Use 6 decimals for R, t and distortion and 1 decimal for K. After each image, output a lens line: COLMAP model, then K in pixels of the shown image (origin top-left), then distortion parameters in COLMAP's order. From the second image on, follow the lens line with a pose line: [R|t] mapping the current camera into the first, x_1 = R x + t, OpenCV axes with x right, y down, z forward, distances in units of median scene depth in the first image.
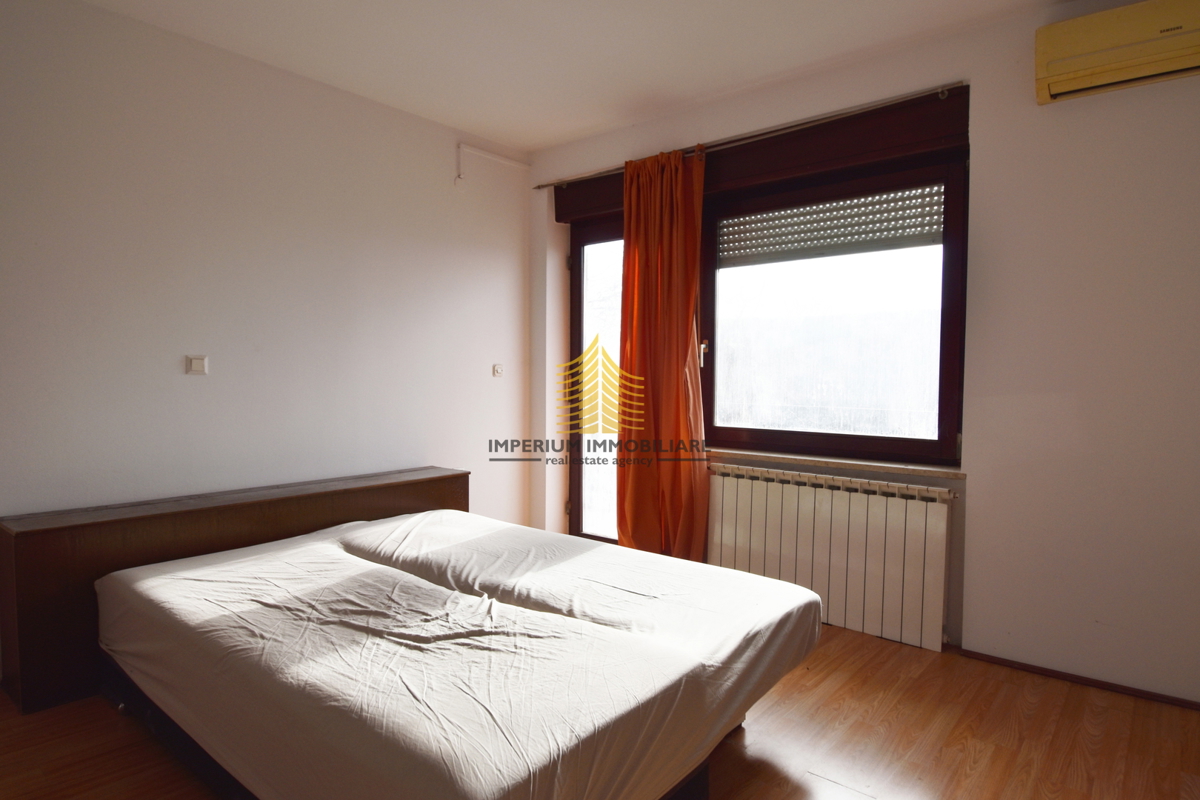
lens RADIAL K [[687.3, 0, 603.7], [0, 687.3, 405.9], [0, 0, 1]] dist [0.004880, -0.010818]
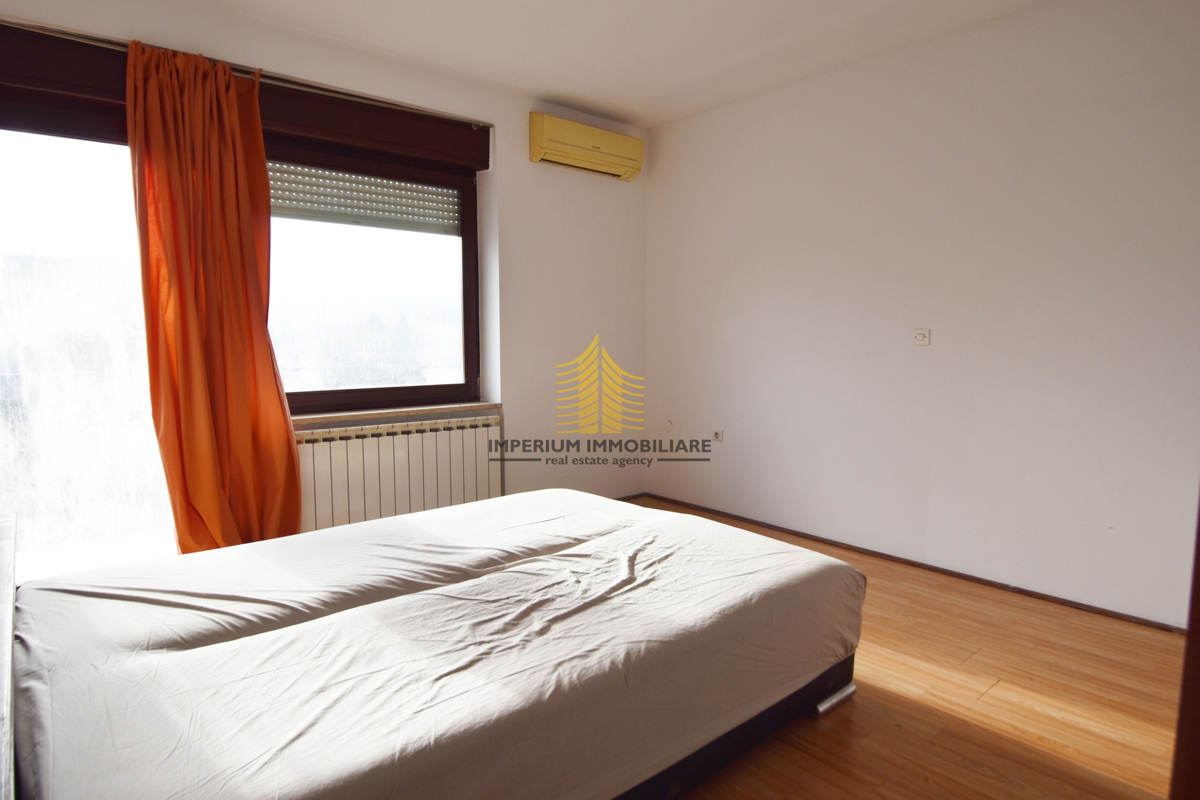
lens RADIAL K [[687.3, 0, 611.4], [0, 687.3, 400.9], [0, 0, 1]] dist [0.004880, -0.010818]
pose [[0.147009, -0.101188, 0.983946, -1.089453], [0.045060, 0.994406, 0.095531, -0.043147], [-0.988108, 0.030293, 0.150746, 0.703500]]
